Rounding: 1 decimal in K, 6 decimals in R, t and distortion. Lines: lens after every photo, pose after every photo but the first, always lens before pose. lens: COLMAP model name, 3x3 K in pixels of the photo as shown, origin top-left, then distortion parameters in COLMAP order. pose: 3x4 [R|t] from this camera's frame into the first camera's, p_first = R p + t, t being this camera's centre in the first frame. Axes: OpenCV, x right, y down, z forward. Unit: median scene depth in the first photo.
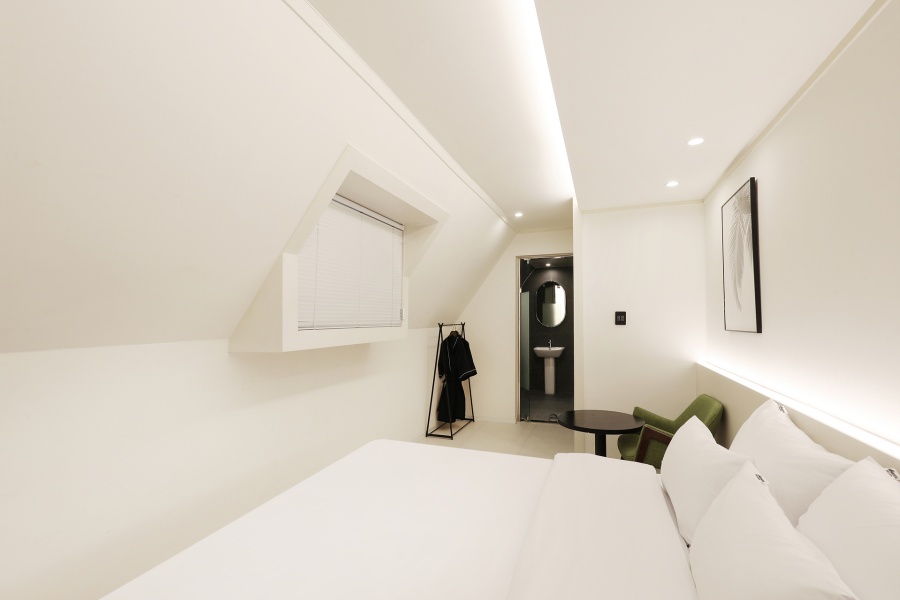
lens RADIAL K [[407.6, 0, 450.0], [0, 407.6, 300.0], [0, 0, 1]] dist [-0.001766, 0.000335]
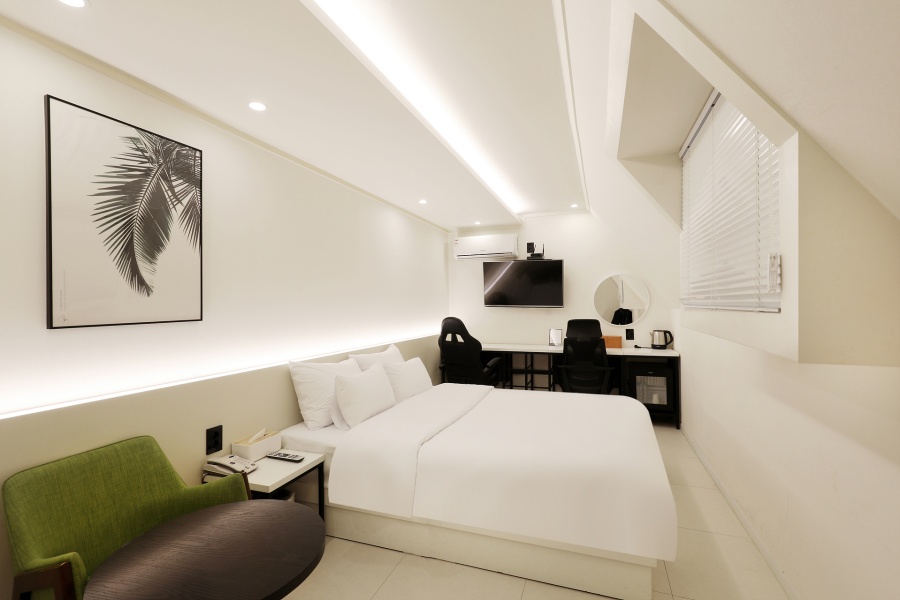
lens RADIAL K [[407.6, 0, 450.0], [0, 407.6, 300.0], [0, 0, 1]] dist [-0.001766, 0.000335]
pose [[-0.999983, 0.003738, -0.004429, 0.134203], [0.003948, 0.998827, -0.048264, 0.057494], [0.004243, -0.048281, -0.998825, 1.367531]]
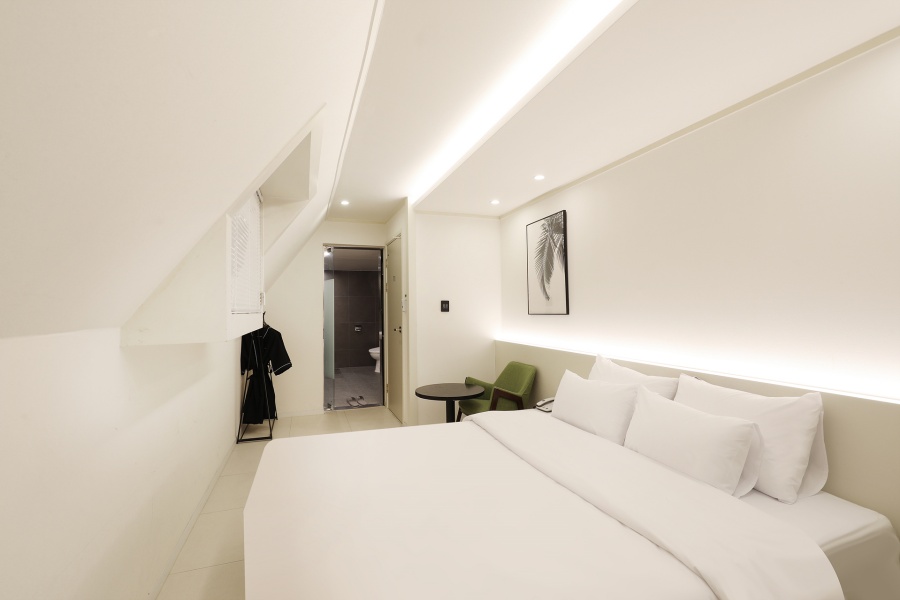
lens RADIAL K [[407.6, 0, 450.0], [0, 407.6, 300.0], [0, 0, 1]] dist [-0.001766, 0.000335]
pose [[0.766657, 0.016756, 0.641838, -0.381864], [-0.027615, 0.999595, 0.006890, 0.020991], [-0.641462, -0.023006, 0.766809, 0.086539]]
